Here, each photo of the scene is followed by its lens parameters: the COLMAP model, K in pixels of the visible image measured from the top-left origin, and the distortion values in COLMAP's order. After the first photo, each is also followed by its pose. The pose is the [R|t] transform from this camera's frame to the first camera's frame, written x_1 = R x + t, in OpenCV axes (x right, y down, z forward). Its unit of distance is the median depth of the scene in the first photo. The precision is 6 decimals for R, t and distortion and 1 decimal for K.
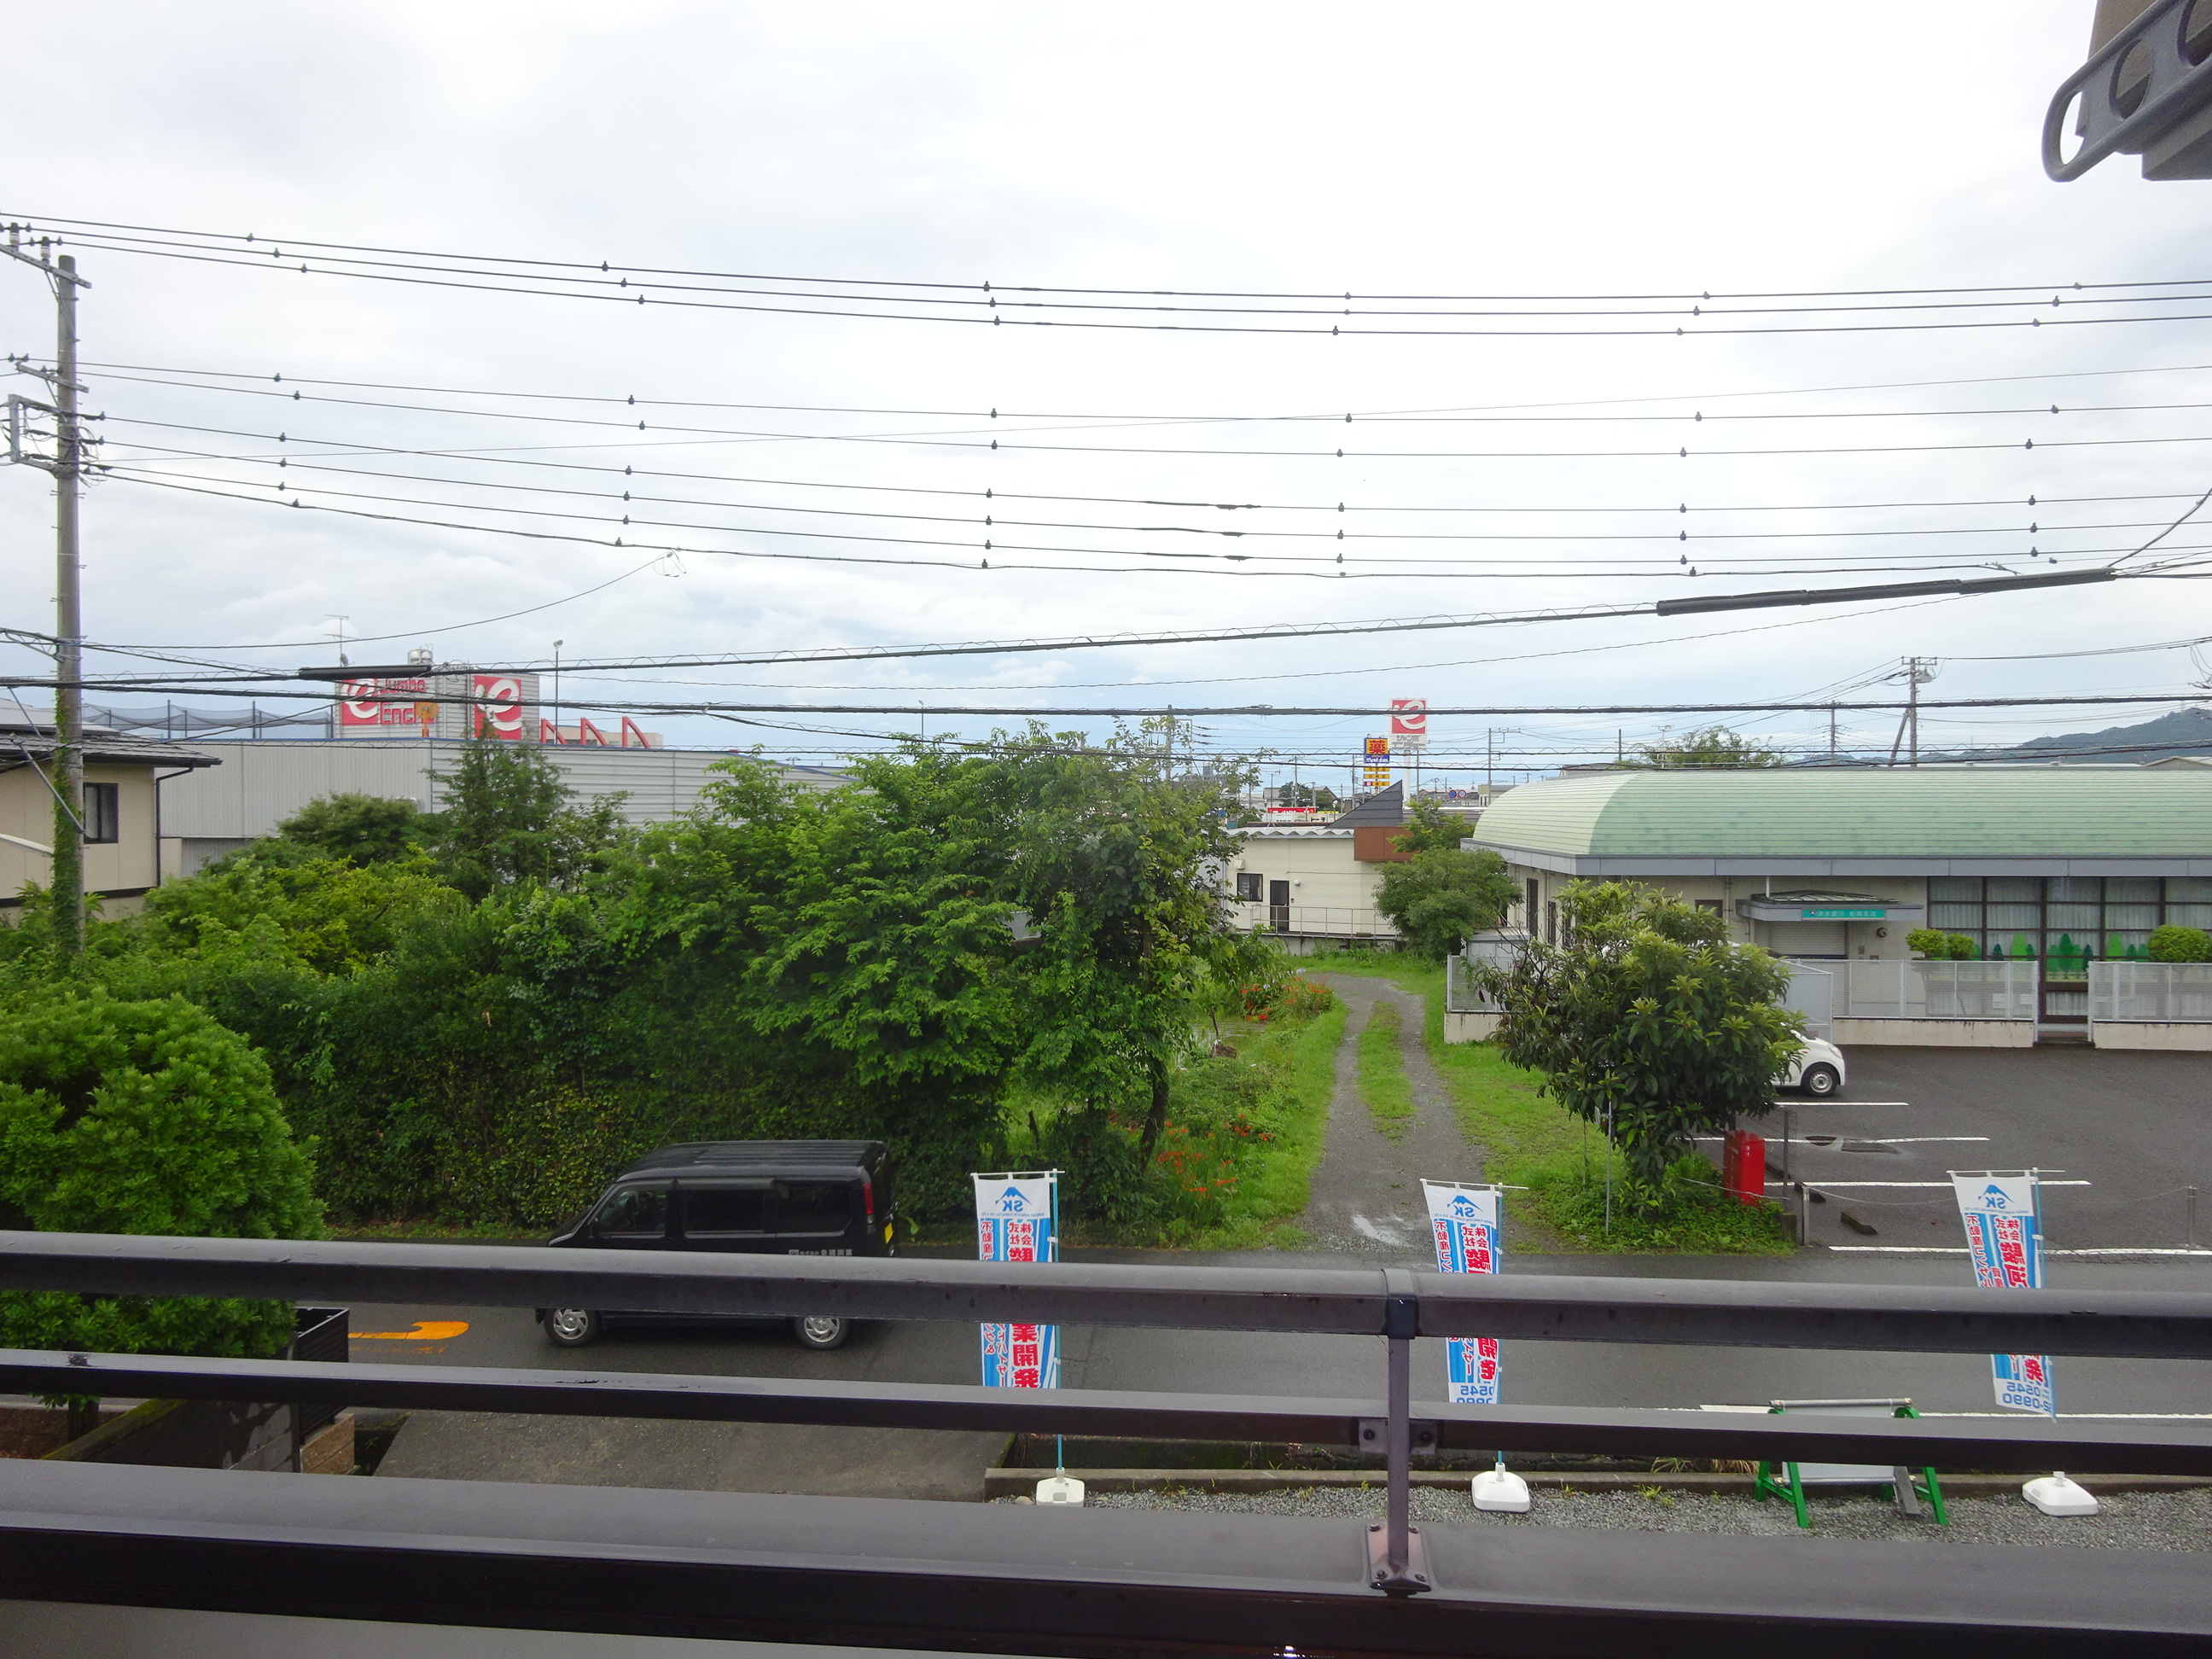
lens RADIAL K [[1653.6, 0, 1109.4], [0, 1653.6, 839.6], [0, 0, 1]] dist [0.021159, -0.003193]
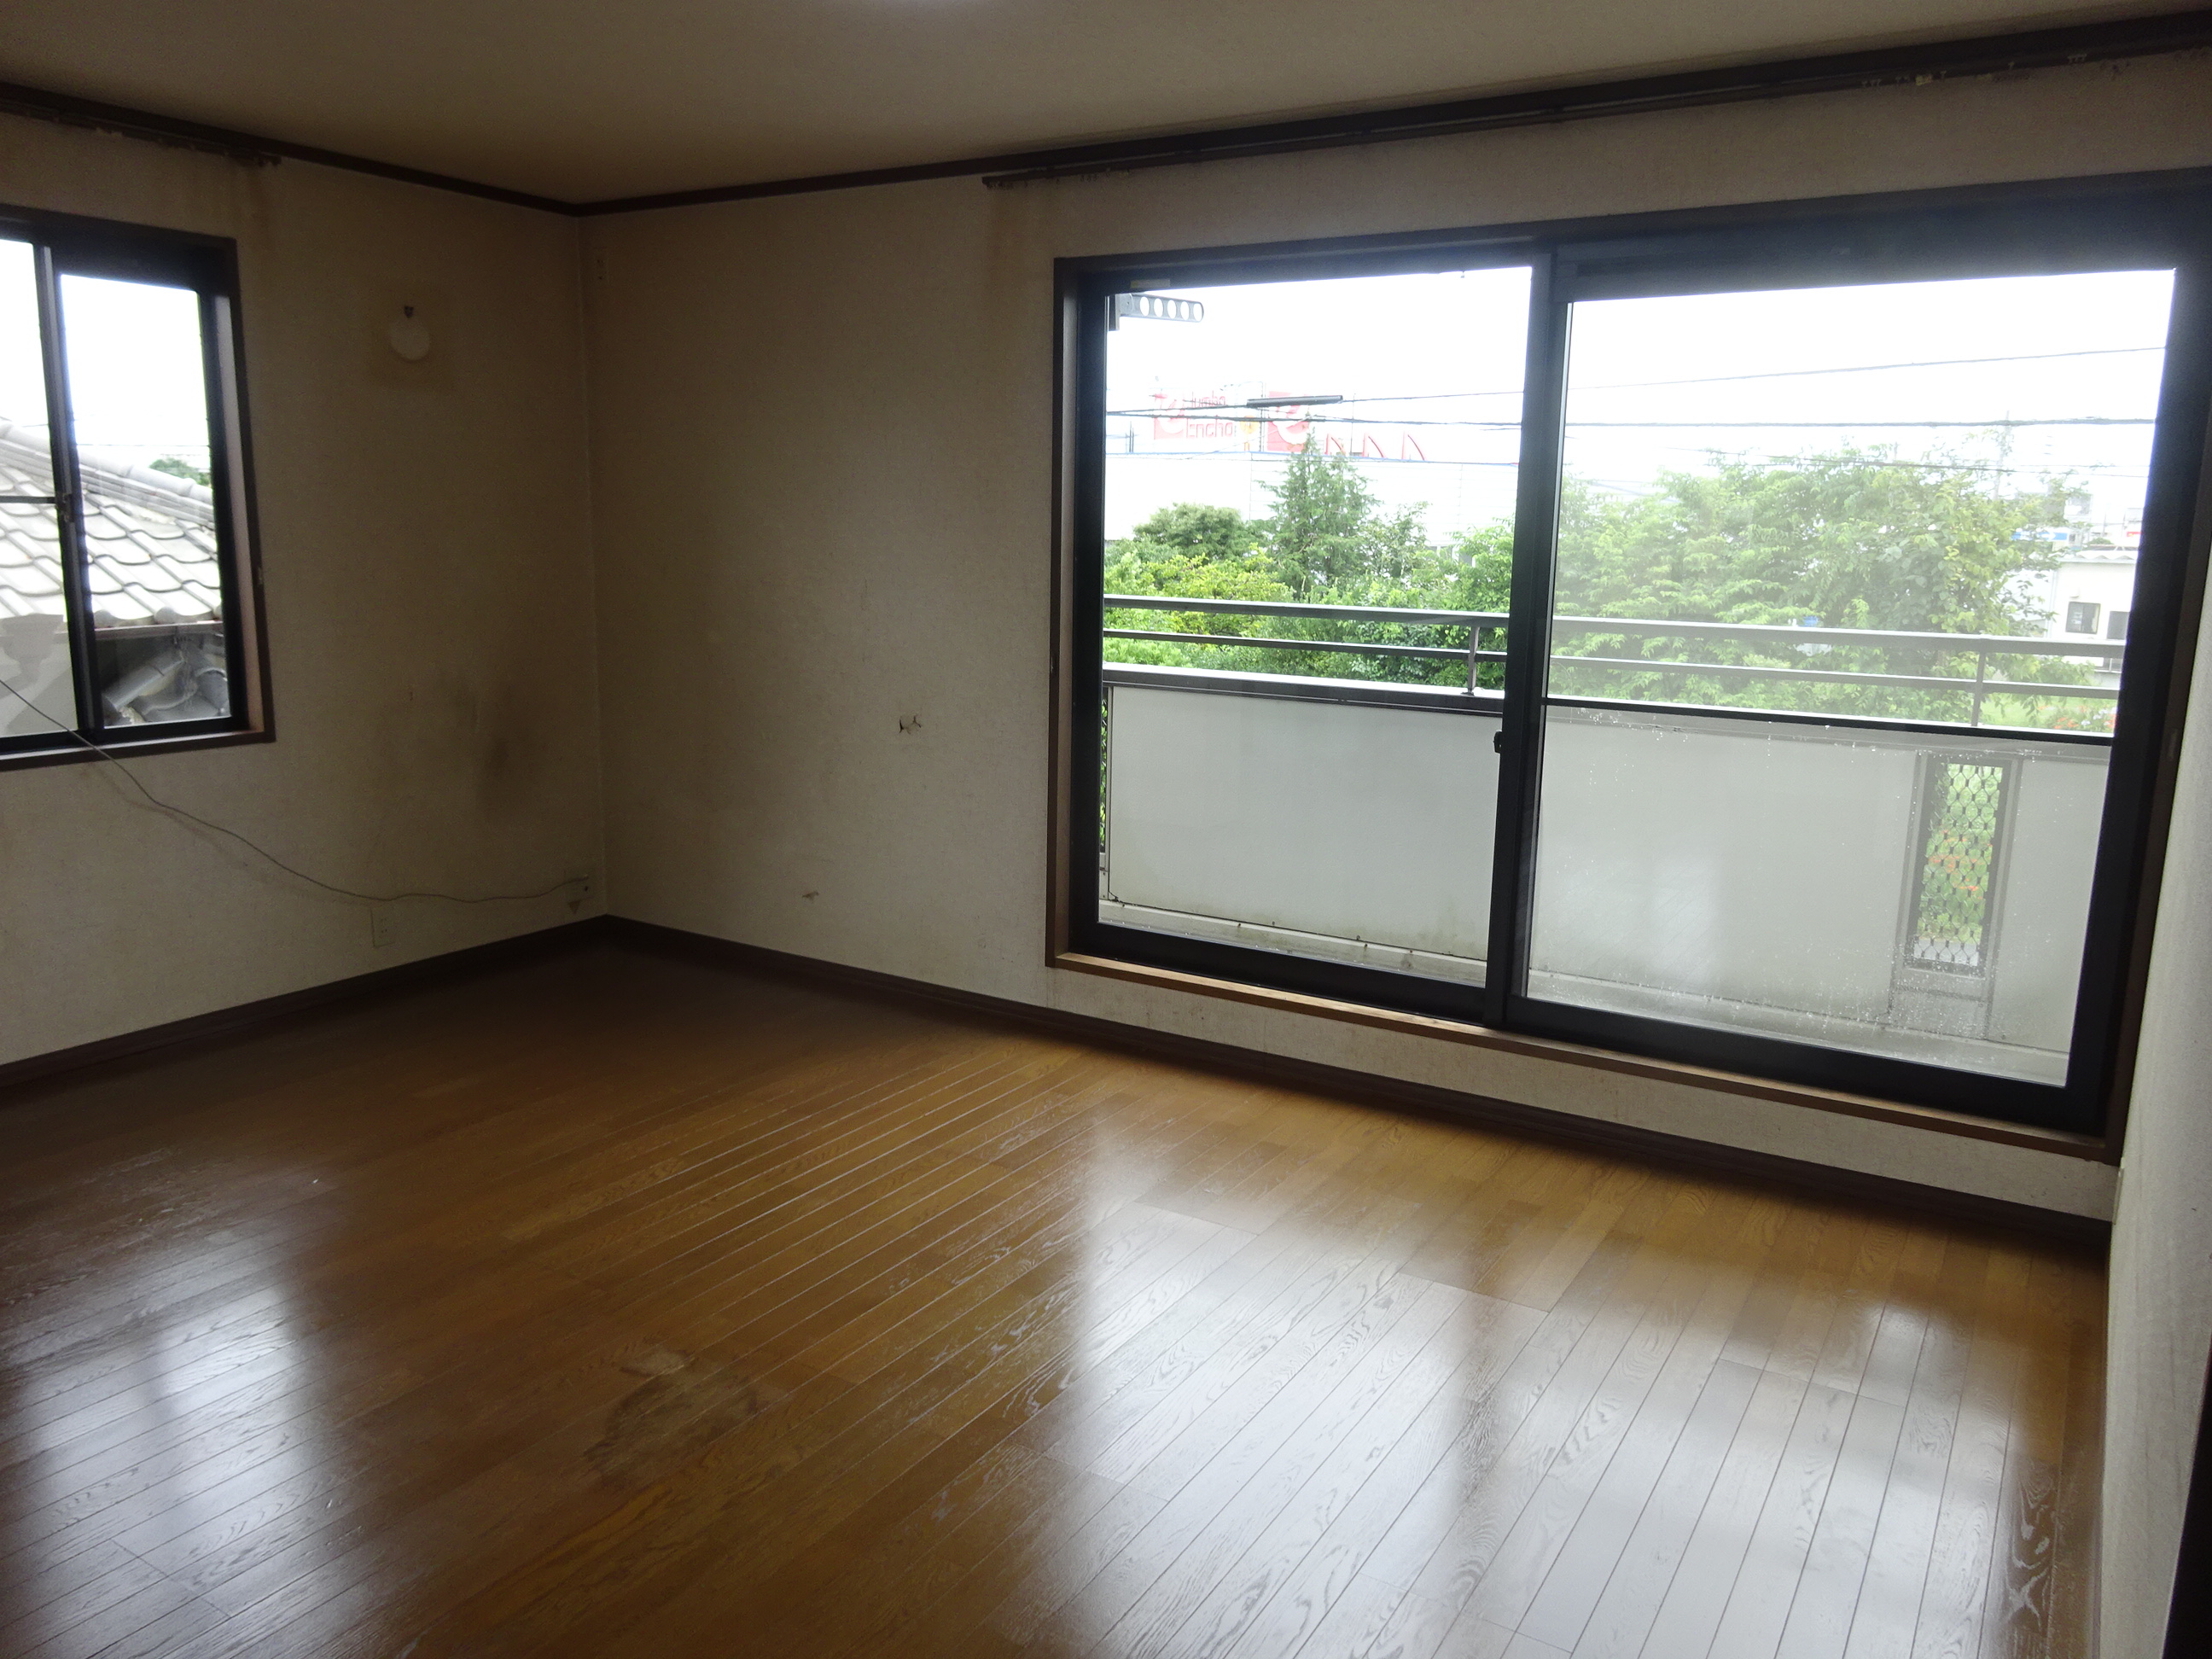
lens RADIAL K [[1653.6, 0, 1109.4], [0, 1653.6, 839.6], [0, 0, 1]] dist [0.021159, -0.003193]
pose [[0.902150, 0.097017, -0.420372, 0.001228], [-0.024572, 0.984360, 0.174447, 0.008938], [0.430722, -0.147048, 0.890424, -0.168062]]
